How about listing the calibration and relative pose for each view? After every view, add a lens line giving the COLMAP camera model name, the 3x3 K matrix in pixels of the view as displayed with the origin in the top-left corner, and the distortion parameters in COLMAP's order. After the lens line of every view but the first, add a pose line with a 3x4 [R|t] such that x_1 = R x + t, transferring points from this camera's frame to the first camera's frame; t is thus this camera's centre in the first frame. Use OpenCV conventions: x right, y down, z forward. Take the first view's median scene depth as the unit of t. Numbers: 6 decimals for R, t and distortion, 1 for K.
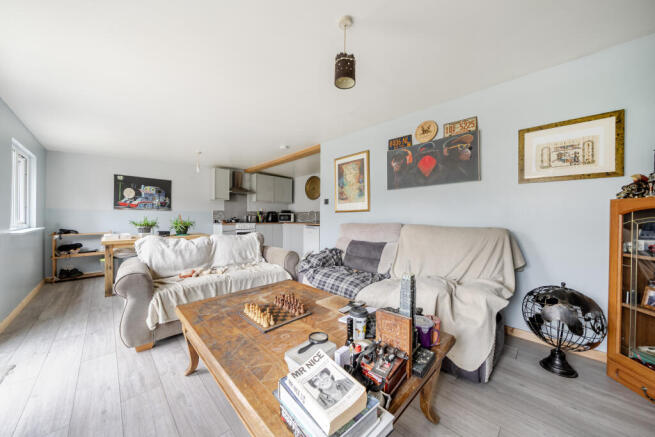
lens RADIAL K [[226.6, 0, 329.6], [0, 226.6, 217.8], [0, 0, 1]] dist [0.000161, 0.000003]
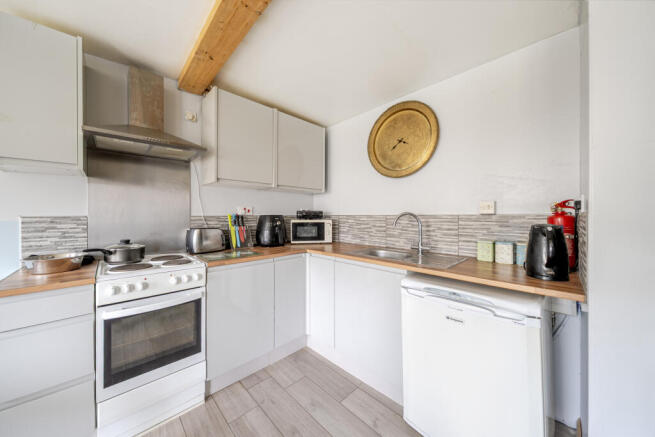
lens RADIAL K [[226.6, 0, 325.6], [0, 226.6, 217.7], [0, 0, 1]] dist [0.000161, 0.000003]
pose [[0.999758, -0.010144, -0.019503, -0.165224], [0.010208, 0.999943, 0.003233, -0.024153], [0.019469, -0.003431, 0.999805, 0.657317]]
